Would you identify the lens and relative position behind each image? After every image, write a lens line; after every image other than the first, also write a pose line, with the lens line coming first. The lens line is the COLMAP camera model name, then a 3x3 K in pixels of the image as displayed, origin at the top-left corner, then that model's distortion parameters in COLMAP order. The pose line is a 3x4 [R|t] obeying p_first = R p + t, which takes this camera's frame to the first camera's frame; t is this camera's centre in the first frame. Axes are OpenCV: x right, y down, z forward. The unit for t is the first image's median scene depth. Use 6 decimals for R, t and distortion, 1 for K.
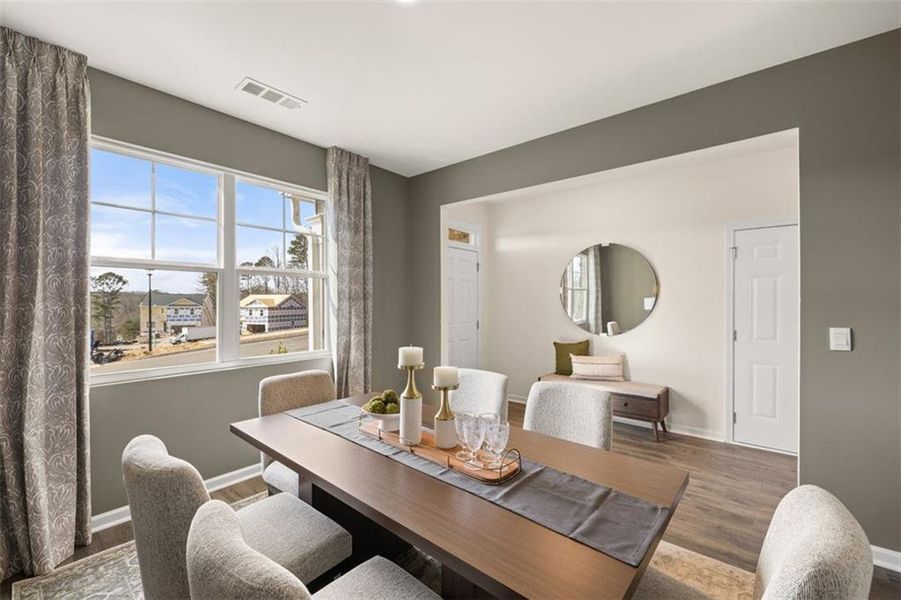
lens RADIAL K [[374.5, 0, 448.6], [0, 374.5, 303.0], [0, 0, 1]] dist [-0.000921, -0.000693]
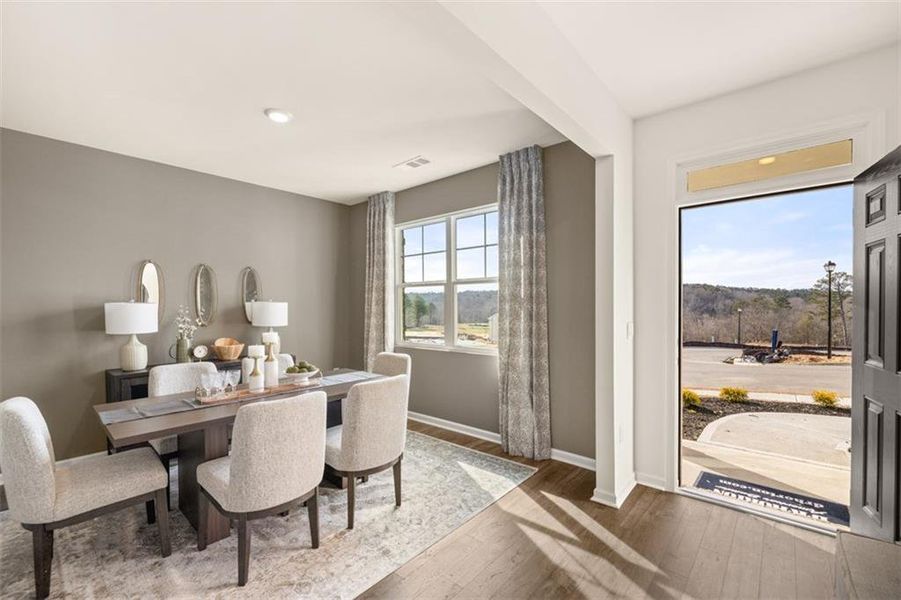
lens RADIAL K [[374.5, 0, 443.5], [0, 374.5, 303.8], [0, 0, 1]] dist [-0.000921, -0.000693]
pose [[-0.007990, -0.002773, -0.999964, 0.738868], [0.001937, 0.999994, -0.002788, -0.001496], [0.999966, -0.001959, -0.007985, 0.840576]]
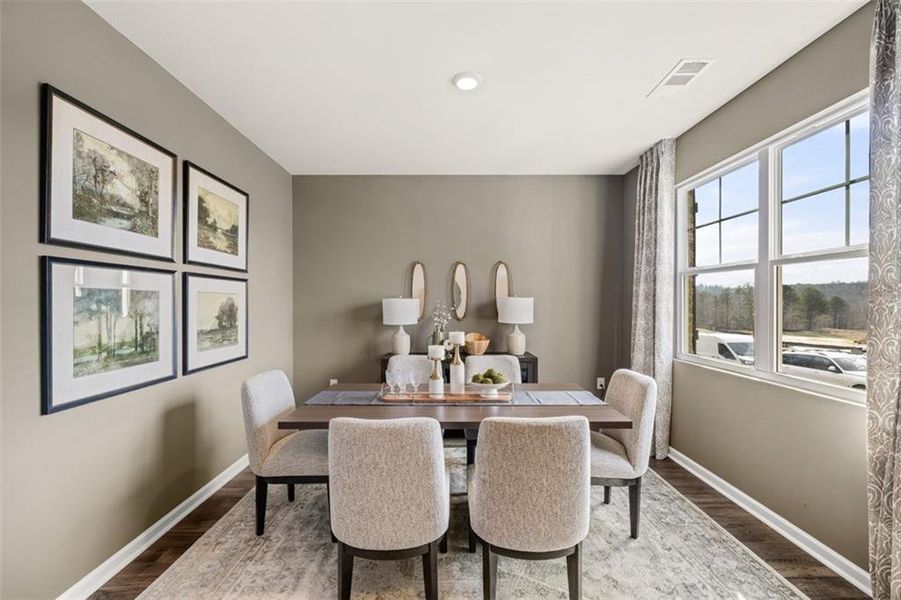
lens RADIAL K [[374.5, 0, 451.1], [0, 374.5, 302.1], [0, 0, 1]] dist [-0.000921, -0.000693]
pose [[-0.741364, 0.003285, -0.671095, 0.455169], [-0.000291, 0.999986, 0.005216, -0.002624], [0.671103, 0.004063, -0.741353, 0.965204]]
